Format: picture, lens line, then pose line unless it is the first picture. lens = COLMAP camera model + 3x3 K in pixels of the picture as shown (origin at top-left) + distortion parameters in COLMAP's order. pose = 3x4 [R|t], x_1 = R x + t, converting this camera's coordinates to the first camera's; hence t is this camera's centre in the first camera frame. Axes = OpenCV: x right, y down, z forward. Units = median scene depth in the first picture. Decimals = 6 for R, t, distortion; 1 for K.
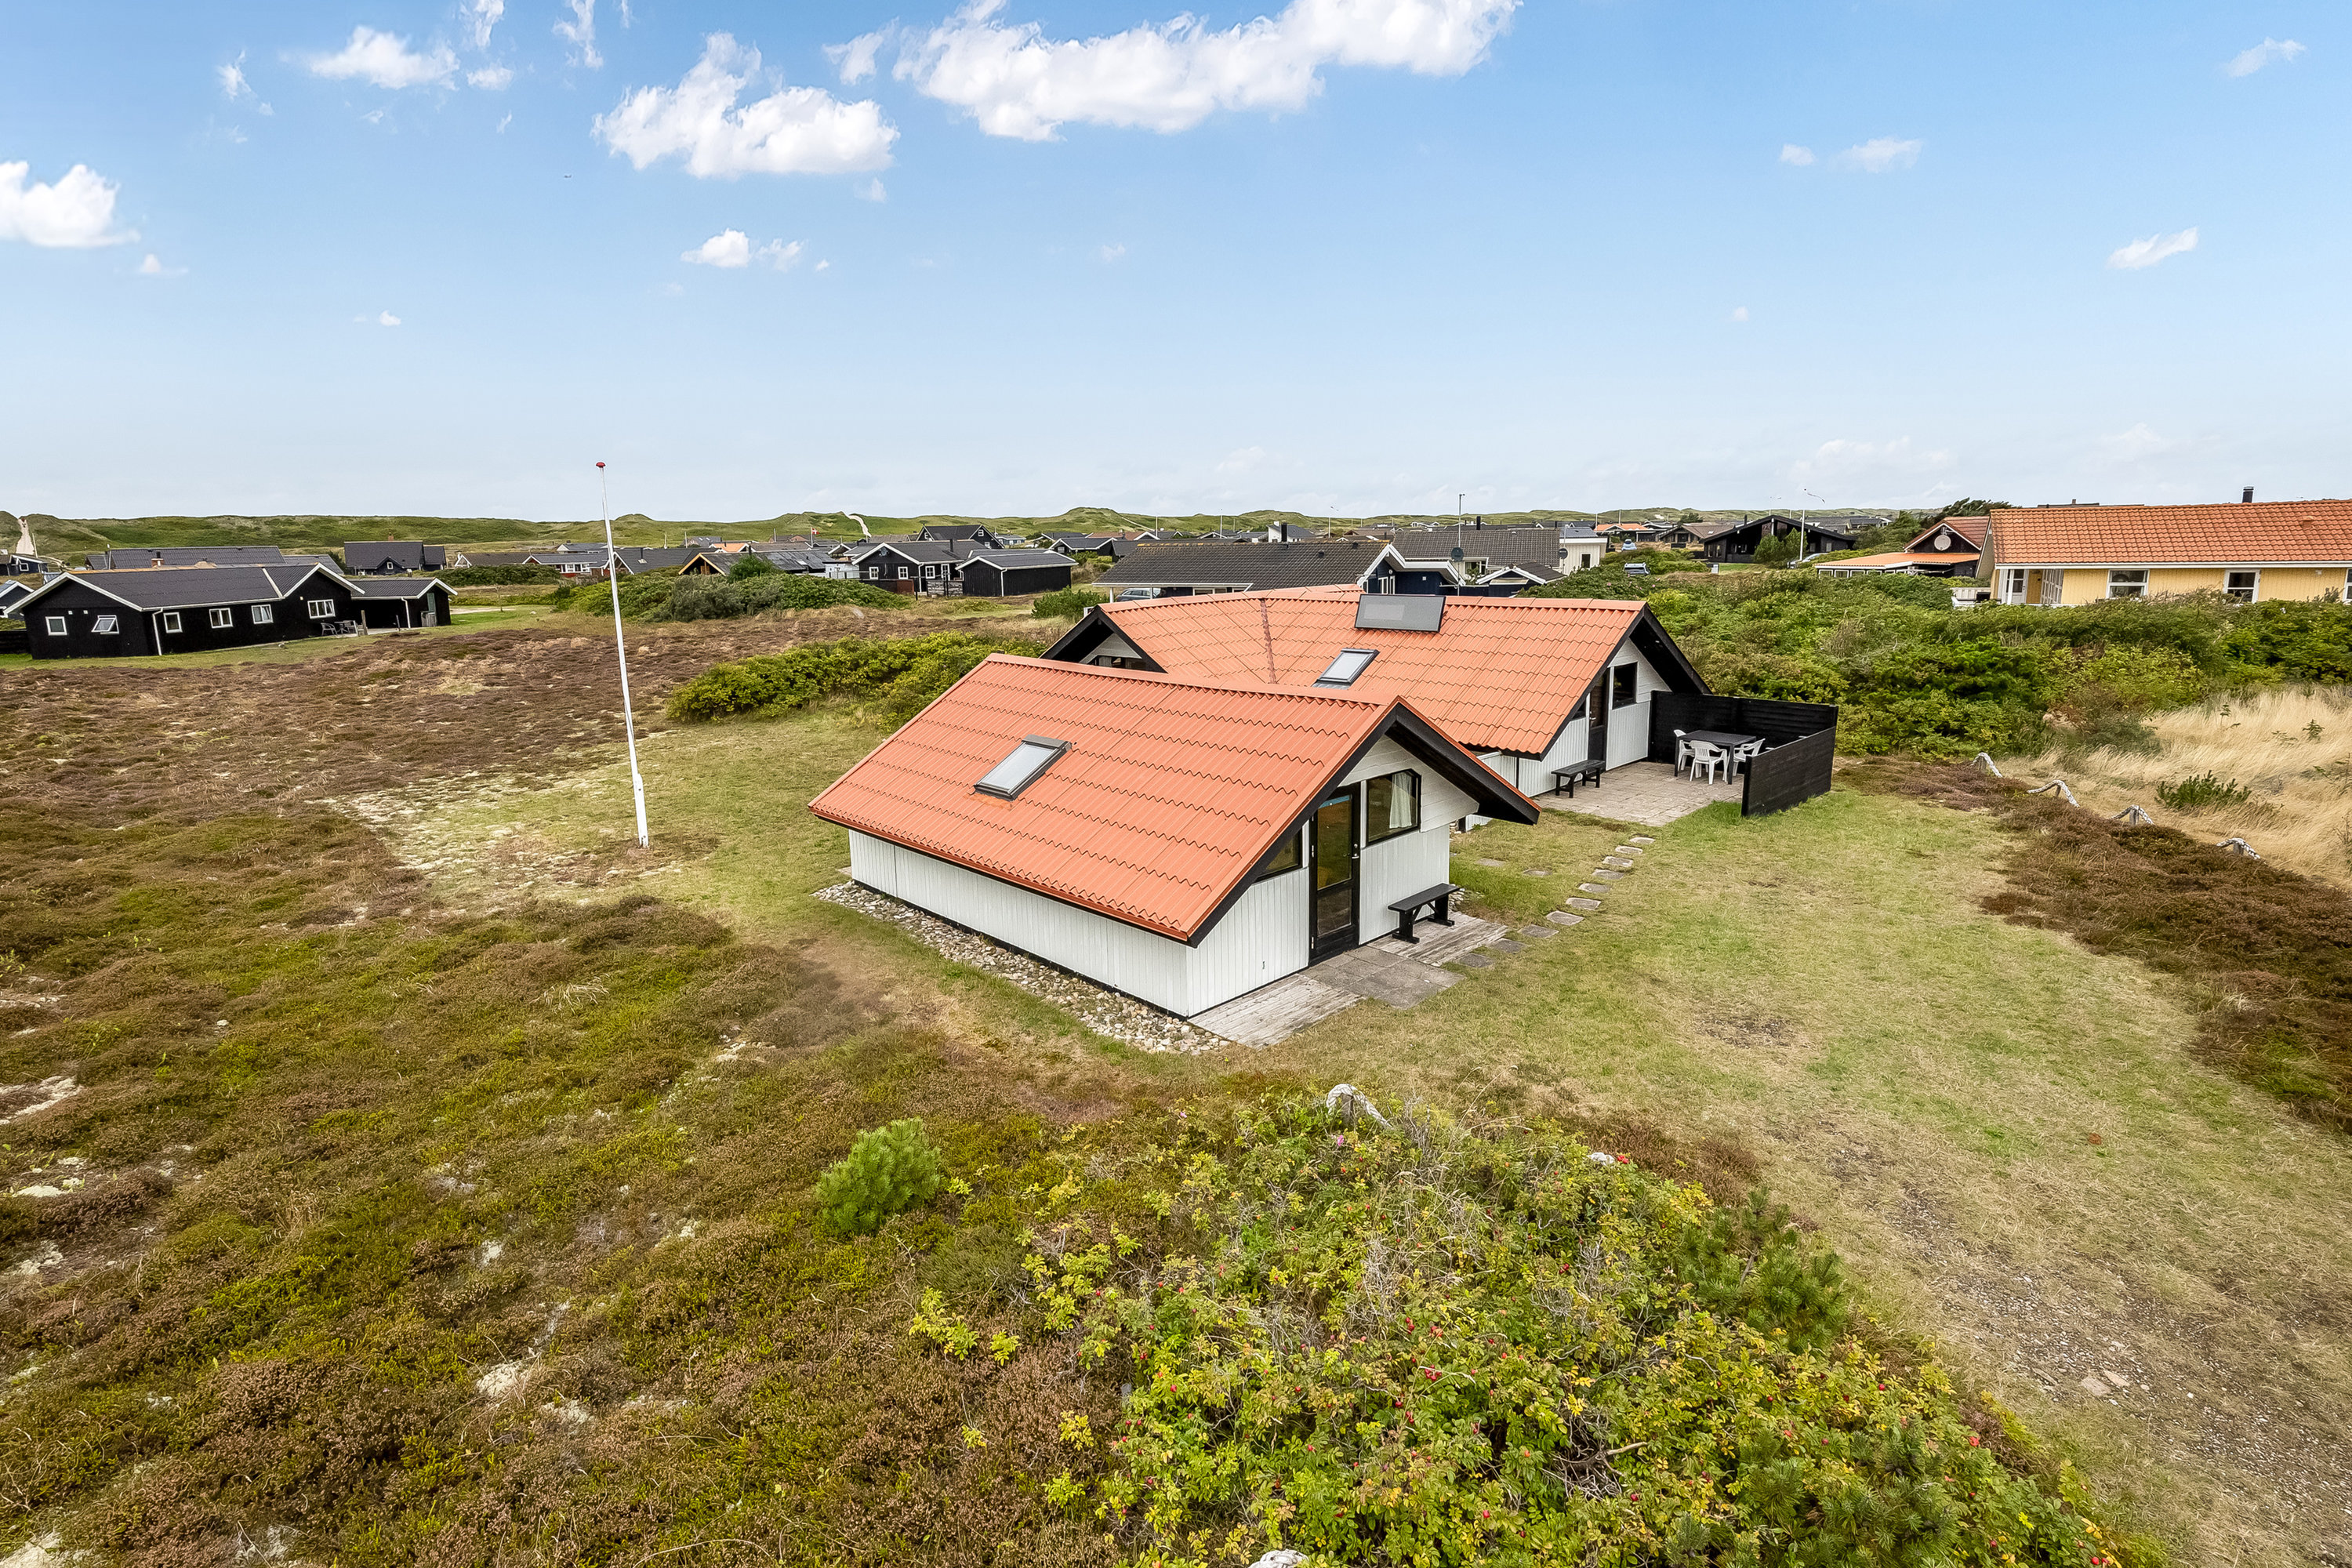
lens RADIAL K [[1134.2, 0, 1176.0], [0, 1134.2, 784.0], [0, 0, 1]] dist [0.000400, 0.004949]
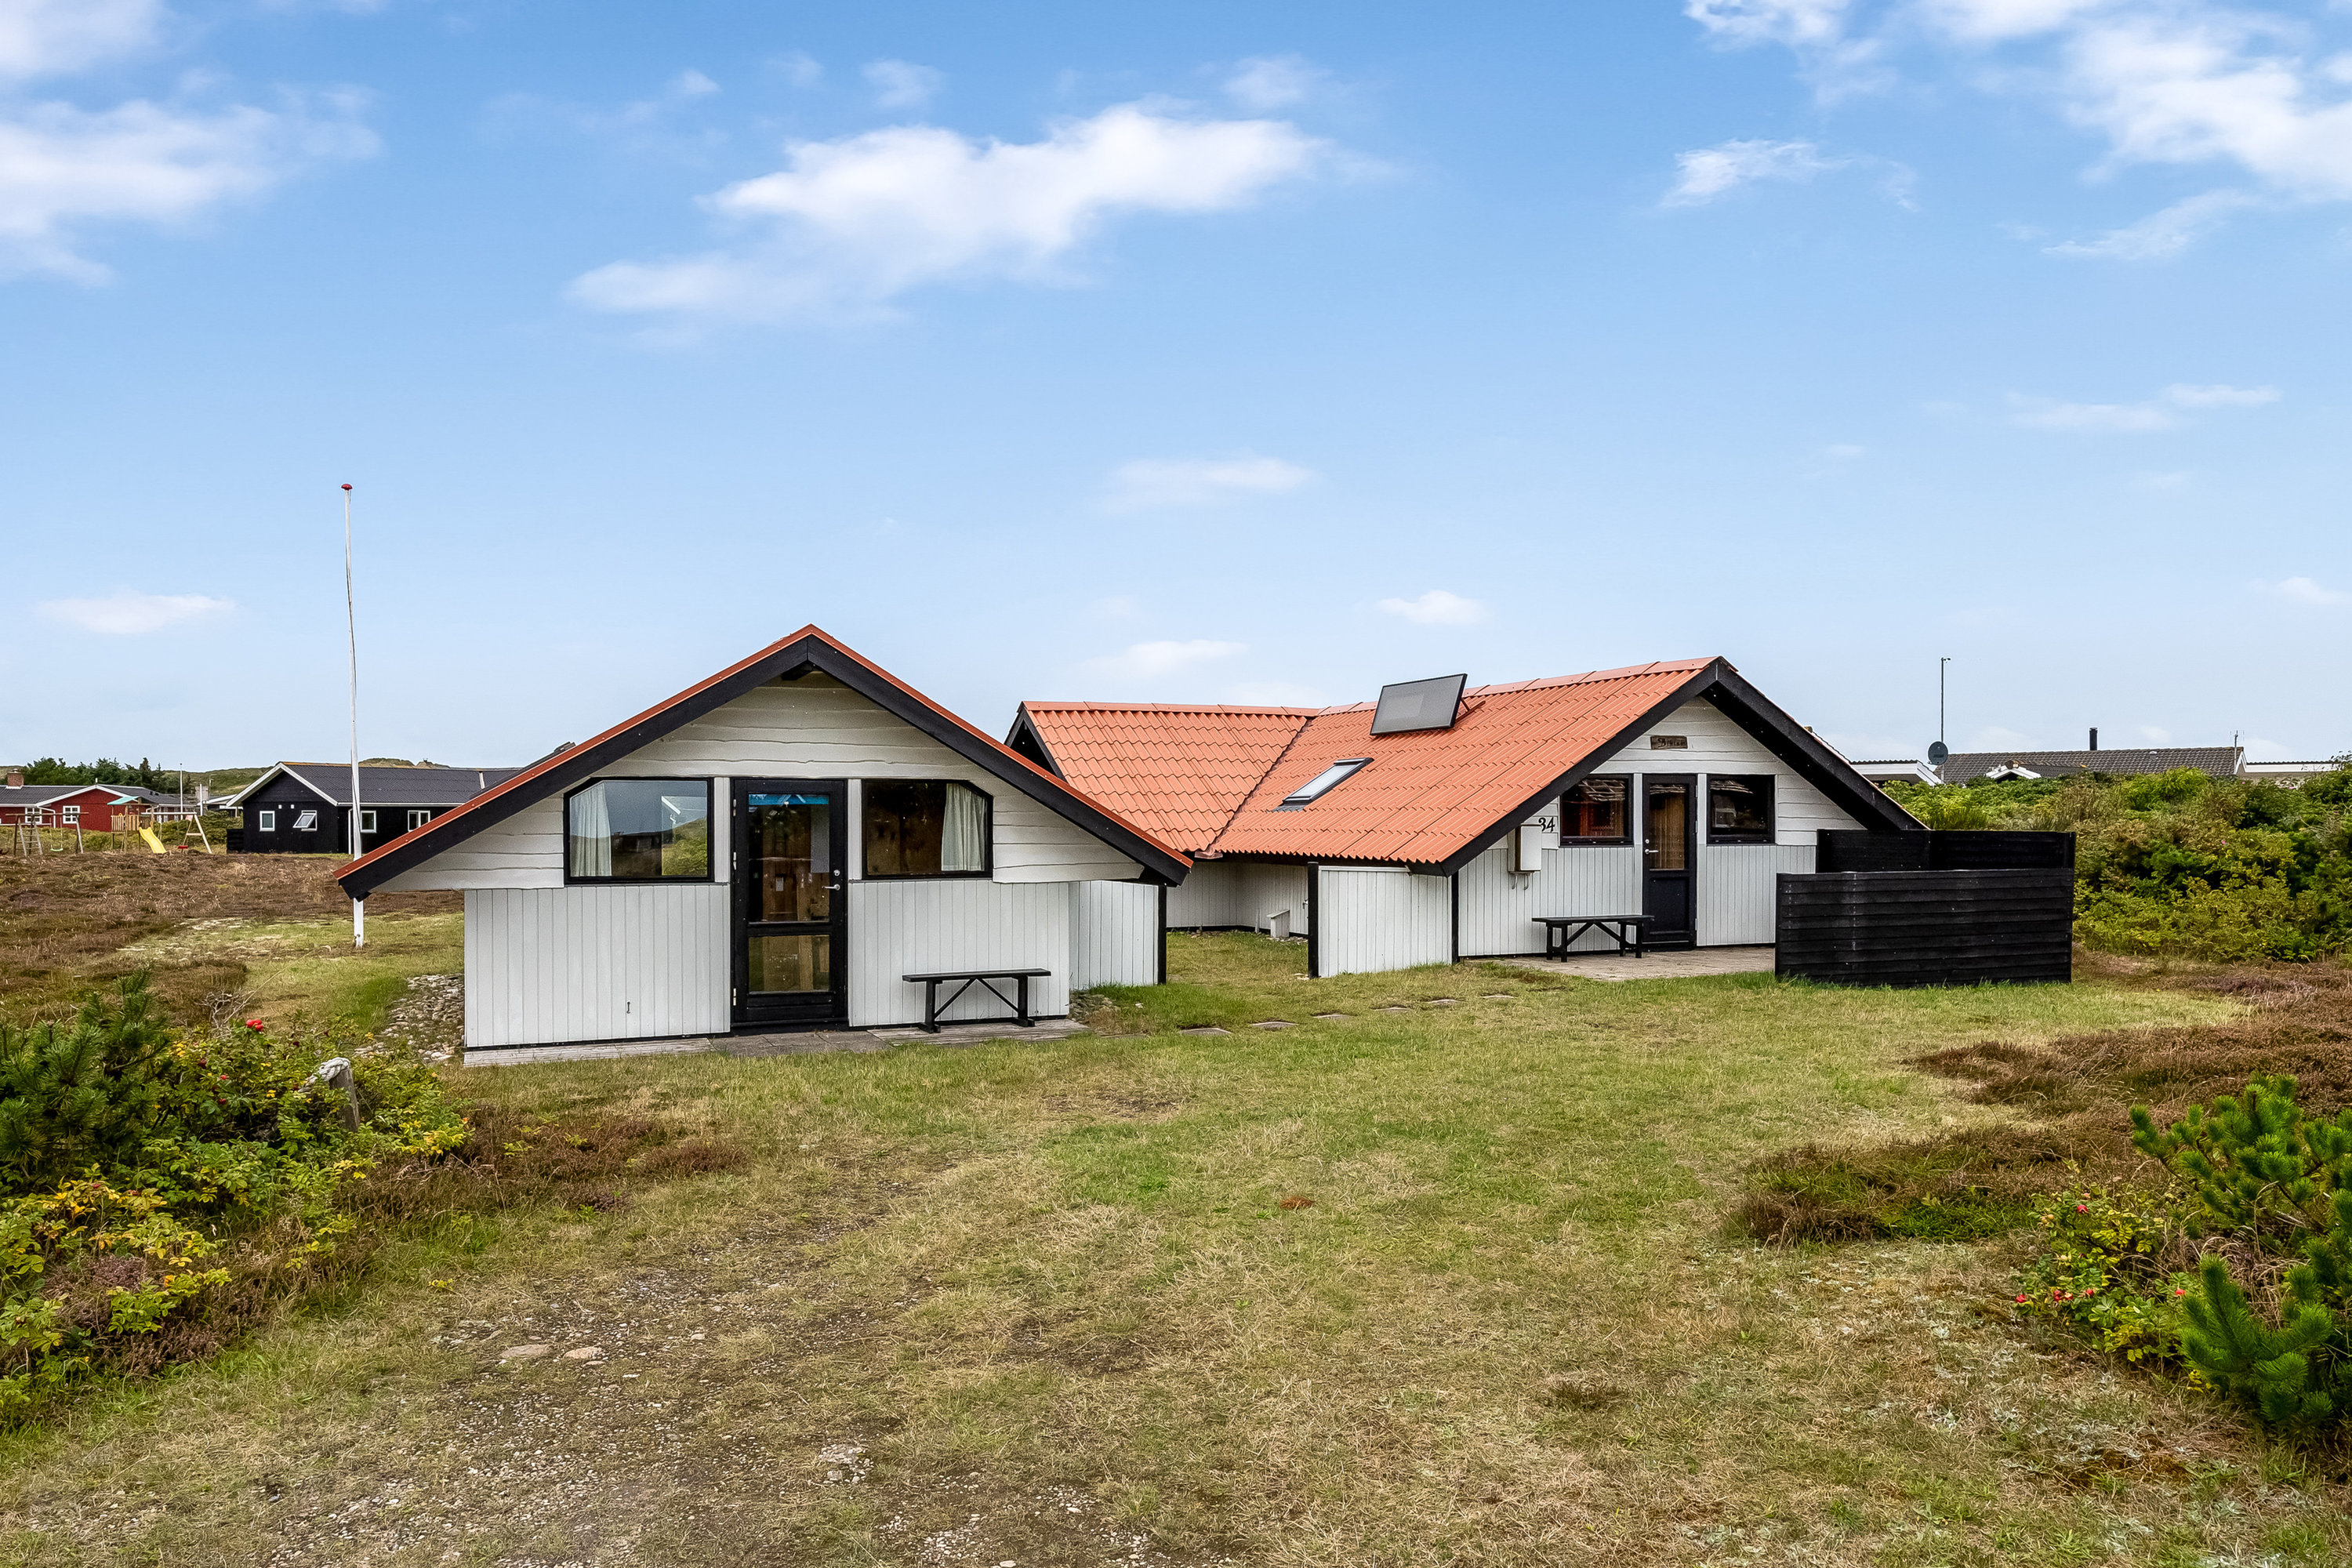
lens RADIAL K [[1626.3, 0, 1171.2], [0, 1626.3, 839.5], [0, 0, 1]] dist [0.022268, -0.000668]
pose [[0.934584, 0.024195, -0.354919, 0.419420], [-0.094628, 0.978649, -0.182460, 0.117787], [0.342926, 0.204109, 0.916919, 0.089040]]
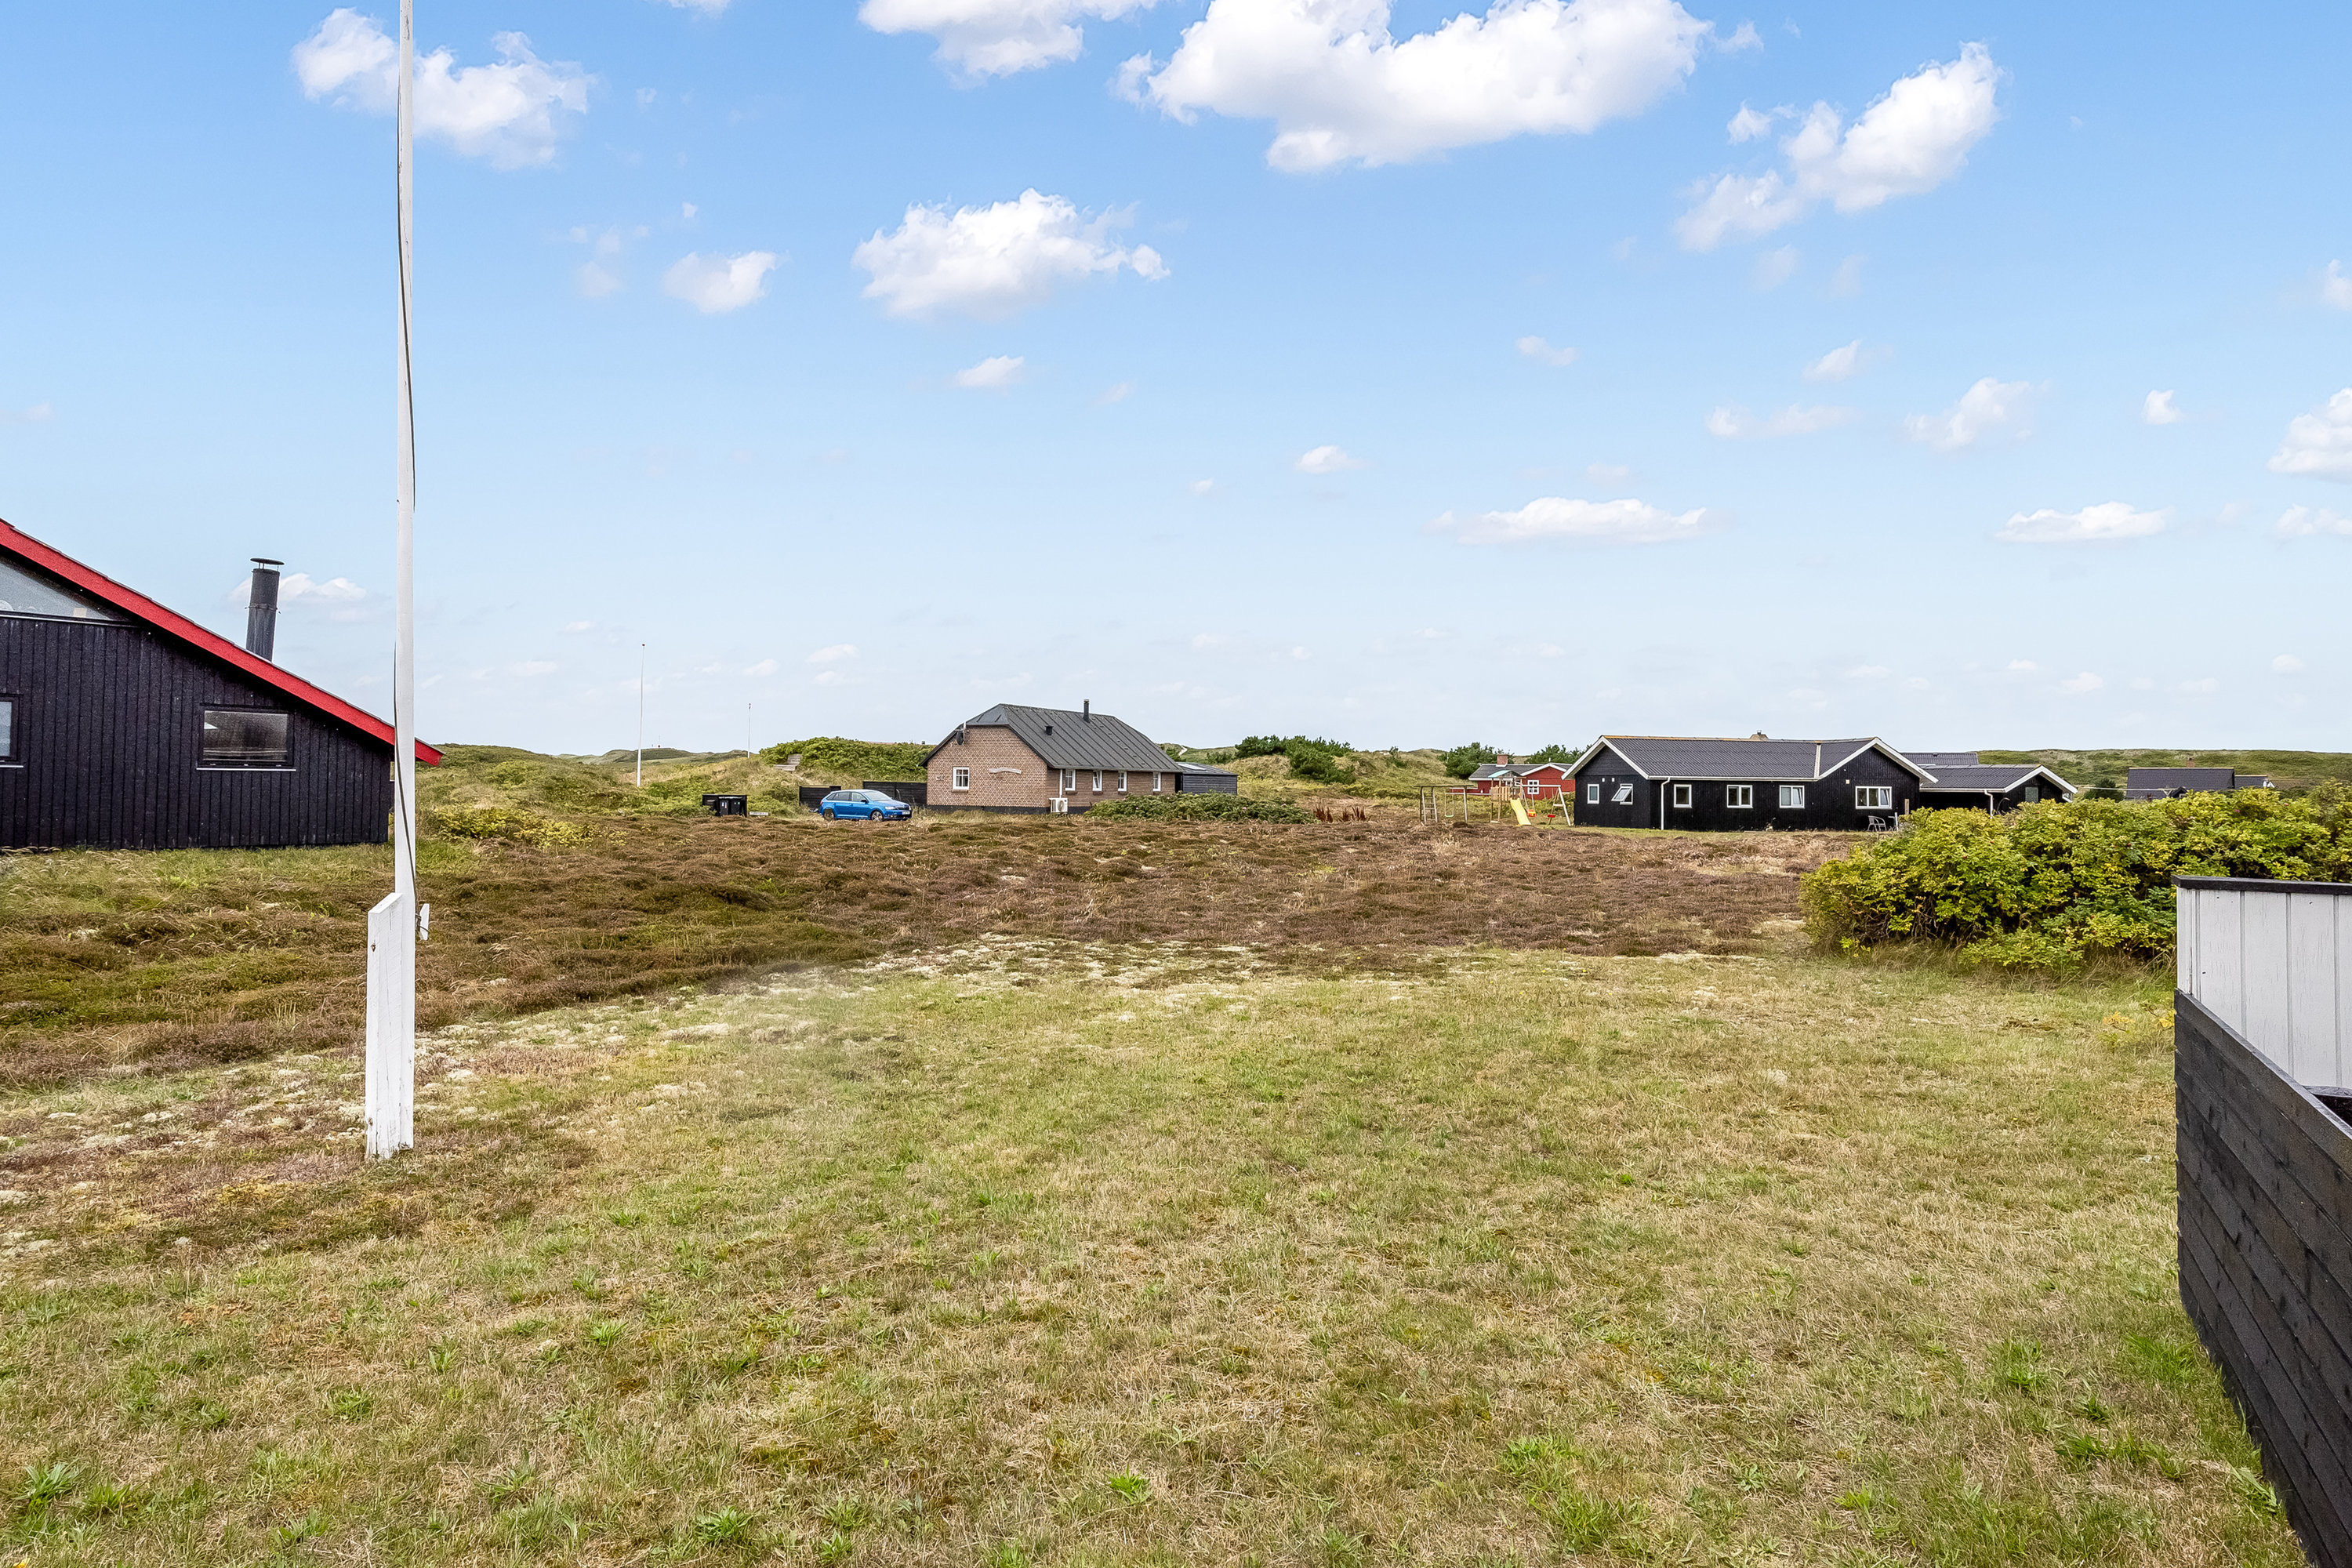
lens RADIAL K [[1304.9, 0, 1176.0], [0, 1304.9, 784.0], [0, 0, 1]] dist [0.013098, -0.000299]
pose [[0.274296, 0.023449, -0.961359, -0.089601], [-0.227524, 0.972901, -0.041186, -0.055825], [0.934342, 0.230030, 0.272198, 0.914560]]
